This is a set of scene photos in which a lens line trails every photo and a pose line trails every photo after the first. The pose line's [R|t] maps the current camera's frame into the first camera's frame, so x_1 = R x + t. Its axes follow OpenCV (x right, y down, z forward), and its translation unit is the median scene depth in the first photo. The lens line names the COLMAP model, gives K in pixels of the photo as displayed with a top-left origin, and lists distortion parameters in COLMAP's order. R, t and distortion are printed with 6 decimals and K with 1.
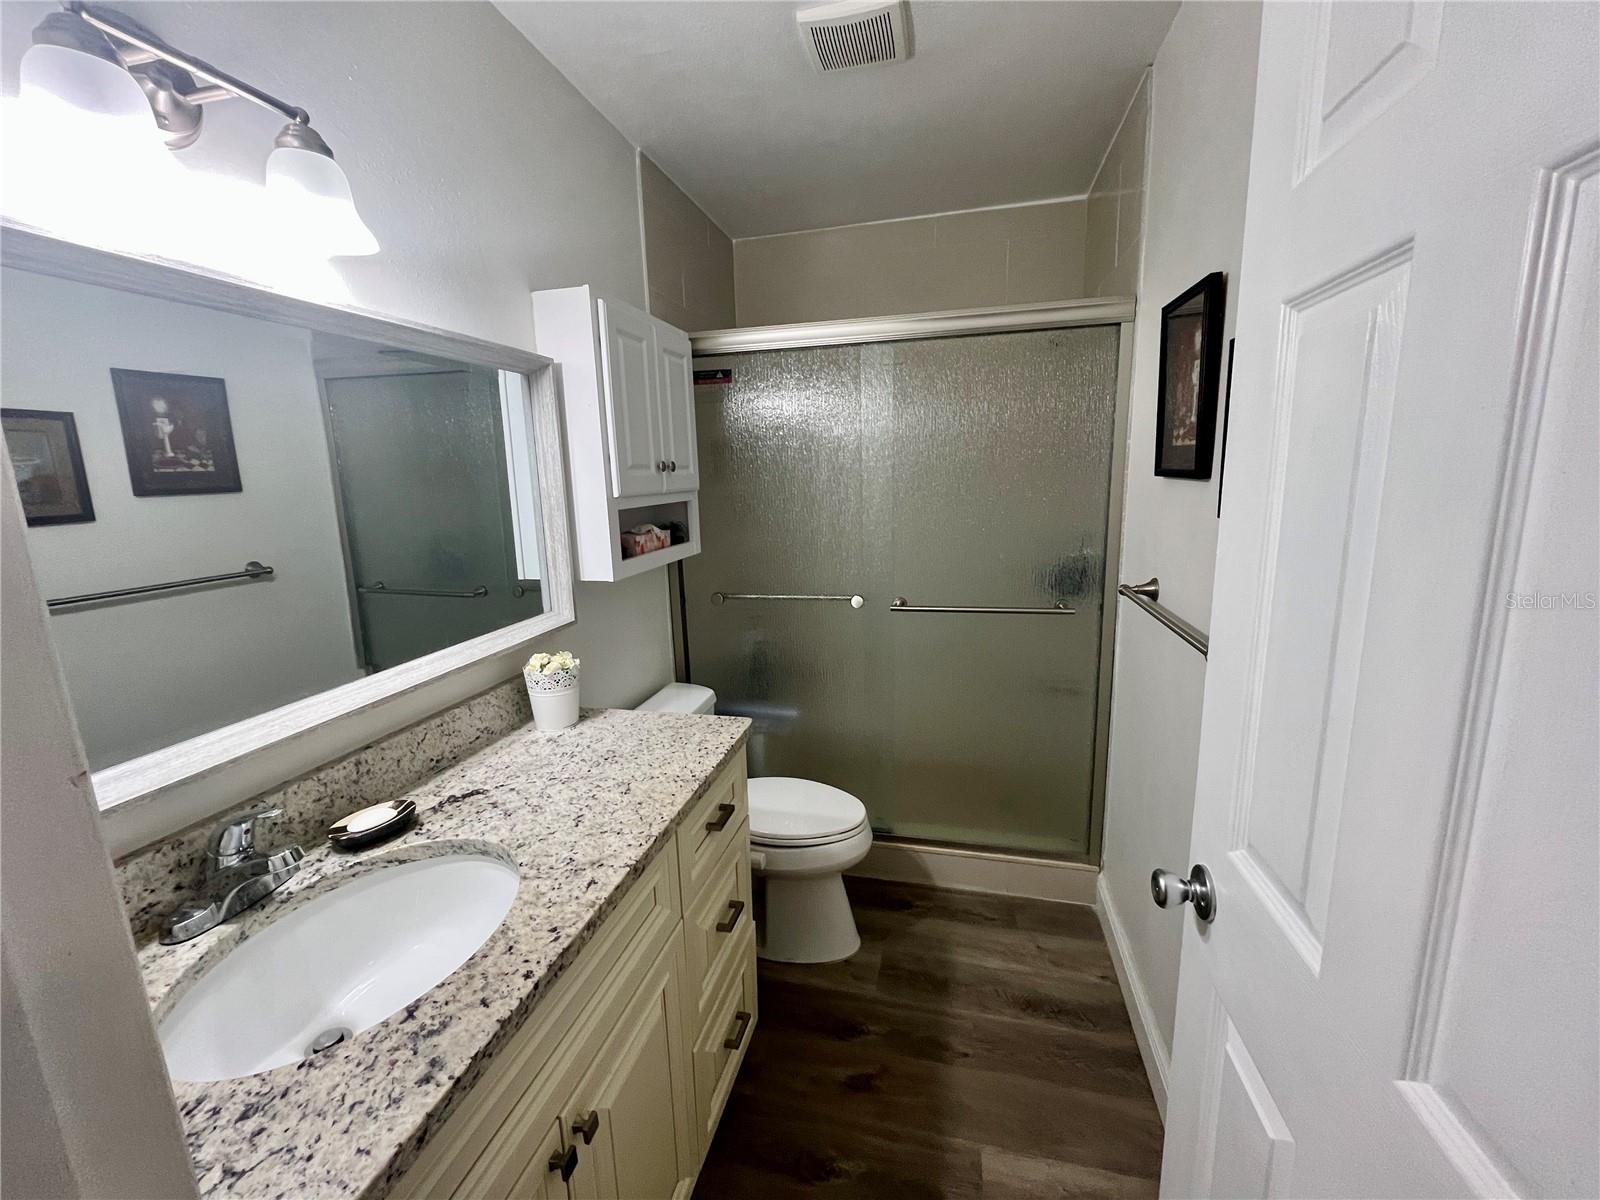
lens RADIAL K [[644.9, 0, 799.4], [0, 644.9, 594.6], [0, 0, 1]] dist [-0.005615, 0.000643]
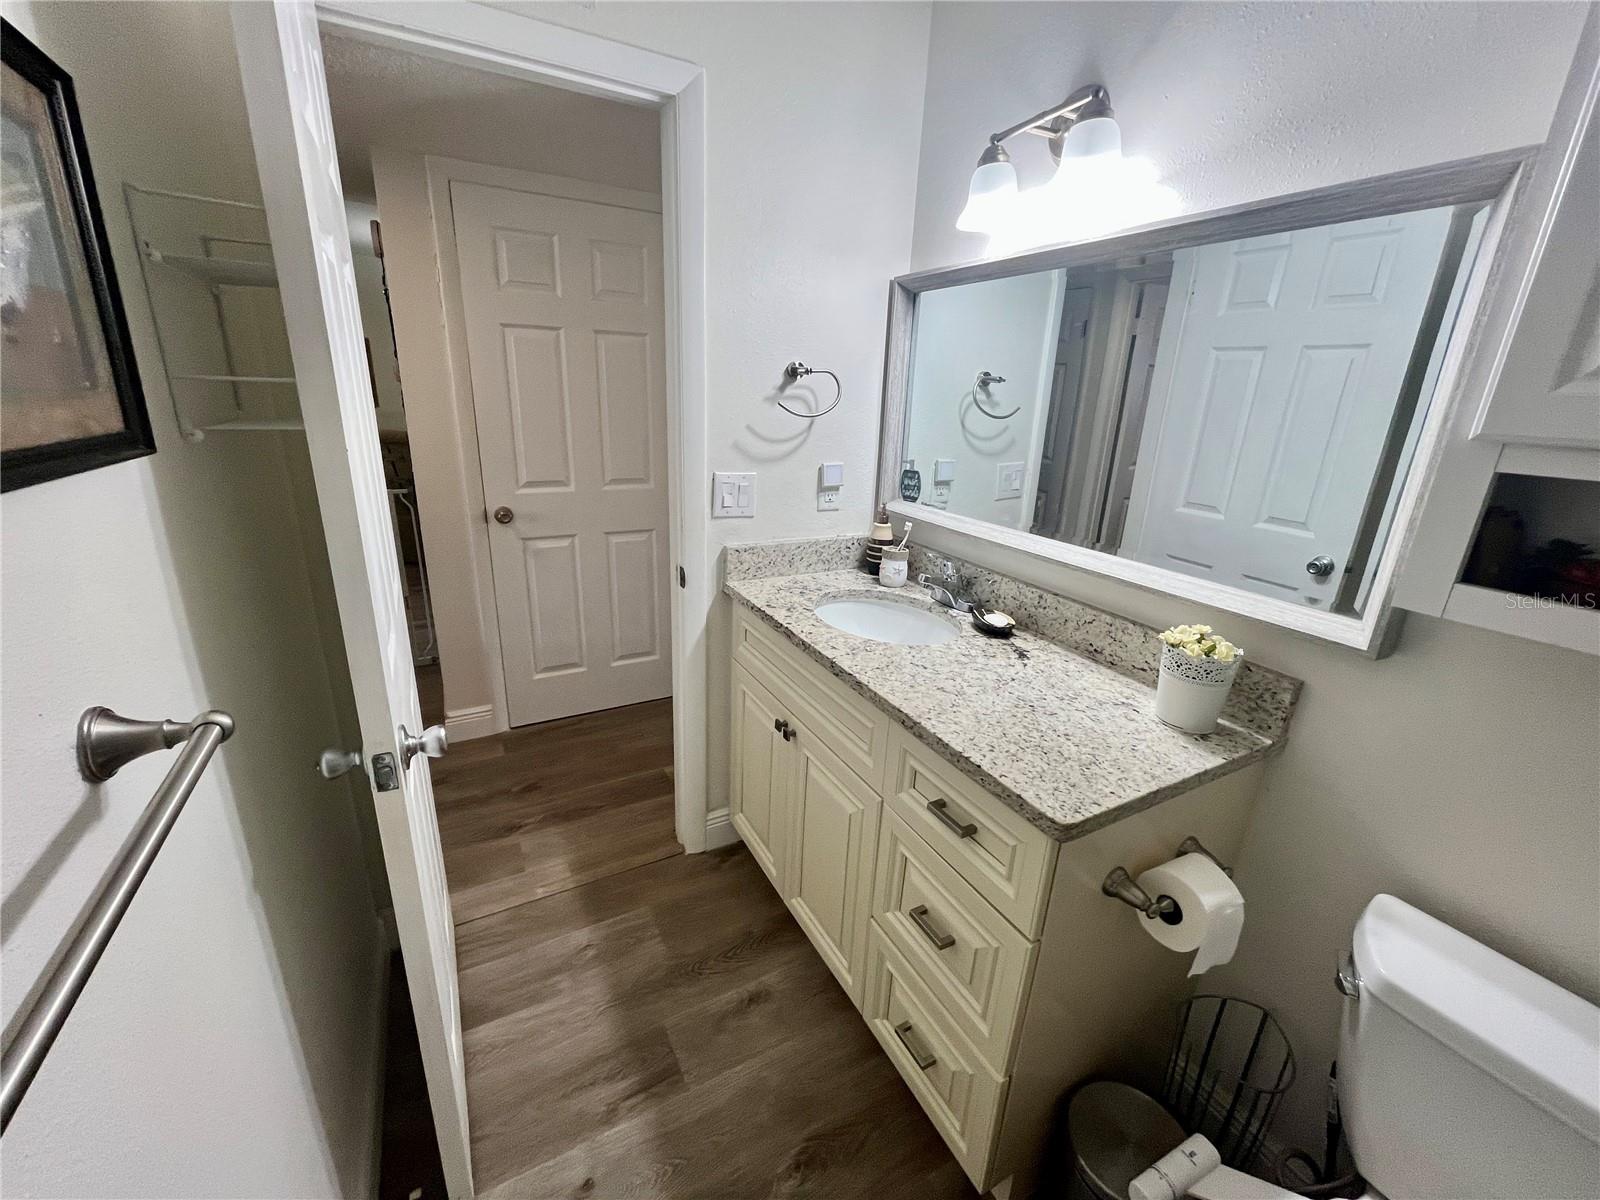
lens RADIAL K [[644.9, 0, 798.2], [0, 644.9, 592.1], [0, 0, 1]] dist [-0.005615, 0.000643]
pose [[-0.740593, 0.202931, -0.640578, 0.551799], [-0.142082, 0.884461, 0.444457, -0.272263], [0.656760, 0.420176, -0.626193, 1.441294]]
